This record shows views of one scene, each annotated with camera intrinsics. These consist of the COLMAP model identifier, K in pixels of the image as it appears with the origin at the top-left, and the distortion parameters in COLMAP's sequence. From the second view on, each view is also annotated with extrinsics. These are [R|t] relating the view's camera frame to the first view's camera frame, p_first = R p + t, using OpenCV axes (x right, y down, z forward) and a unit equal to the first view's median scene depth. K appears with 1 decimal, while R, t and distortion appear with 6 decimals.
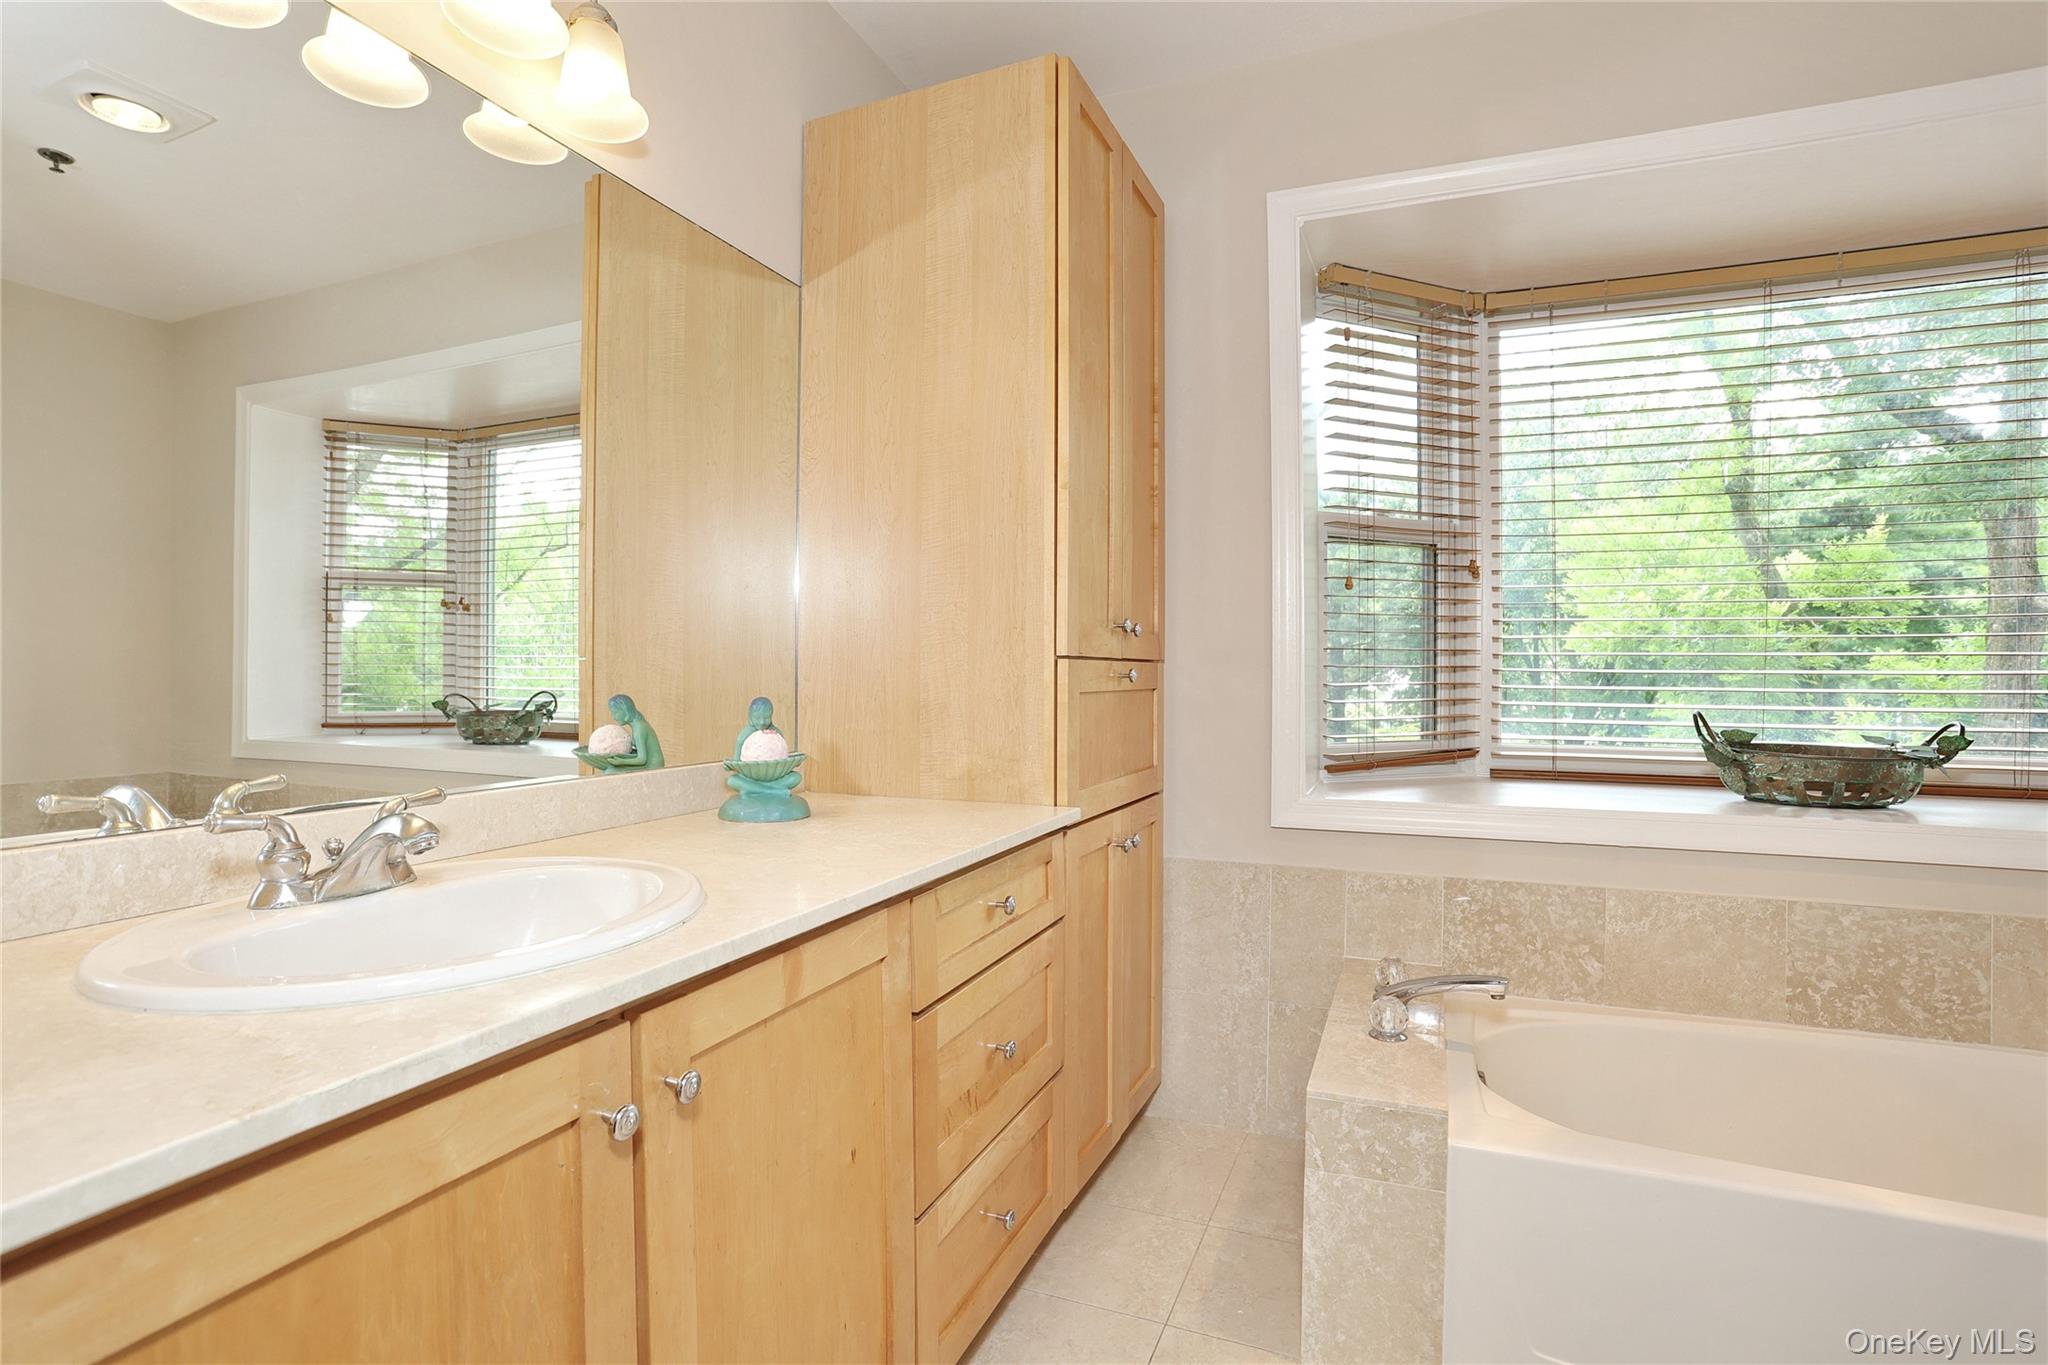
lens RADIAL K [[989.2, 0, 1020.7], [0, 989.2, 676.8], [0, 0, 1]] dist [-0.061894, 0.021700]
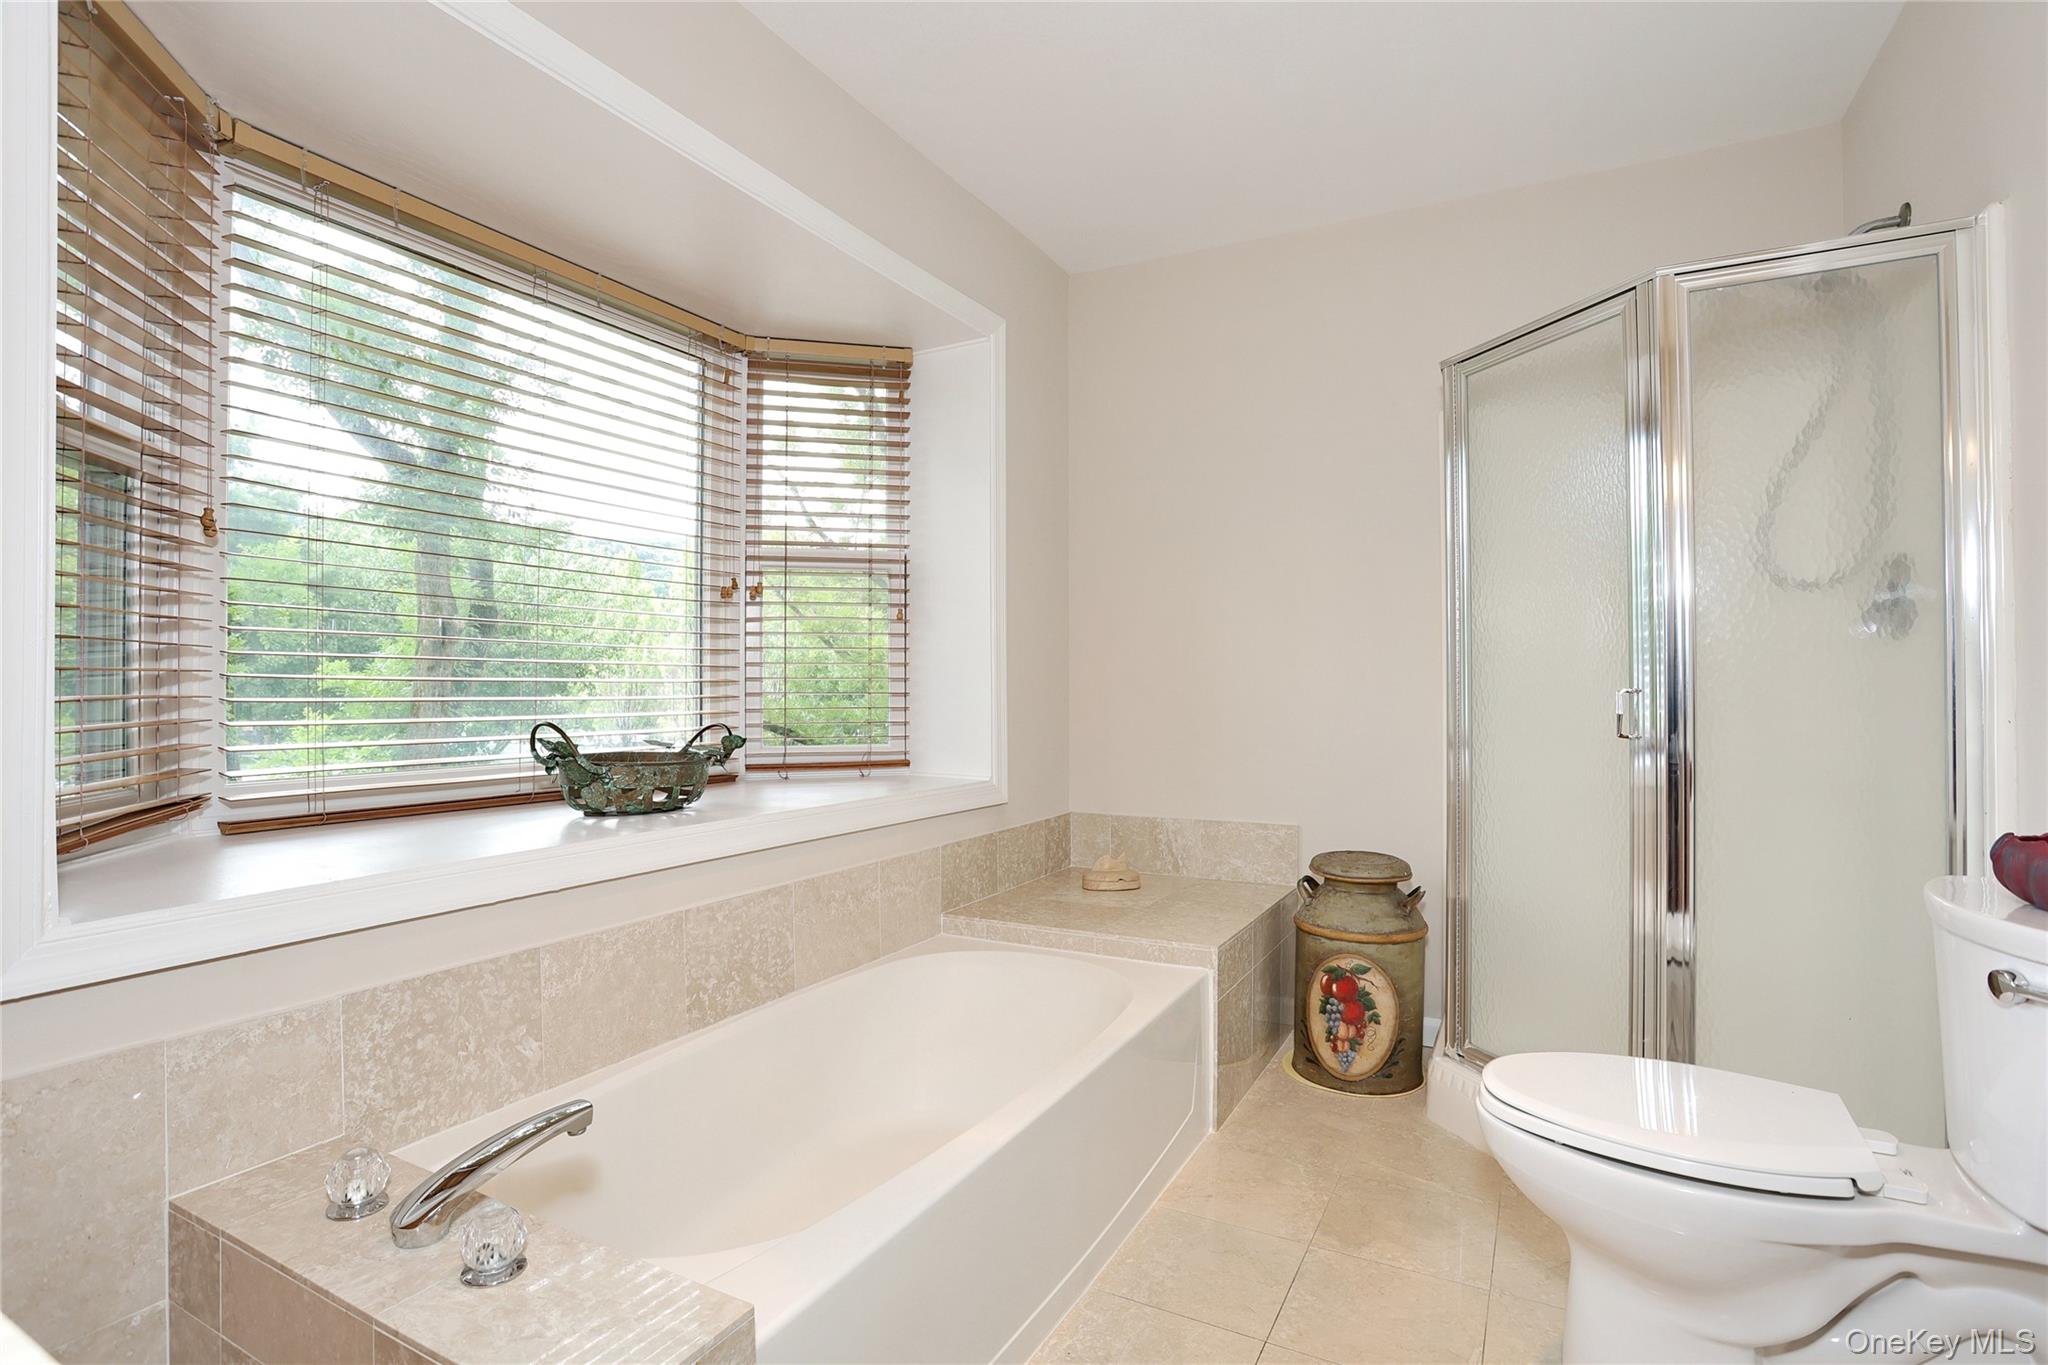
lens RADIAL K [[989.2, 0, 1023.0], [0, 989.2, 688.2], [0, 0, 1]] dist [-0.061894, 0.021700]
pose [[0.109548, -0.003949, 0.993974, -0.149558], [0.007225, 0.999969, 0.003176, 0.004184], [-0.993955, 0.006834, 0.109574, 0.500425]]
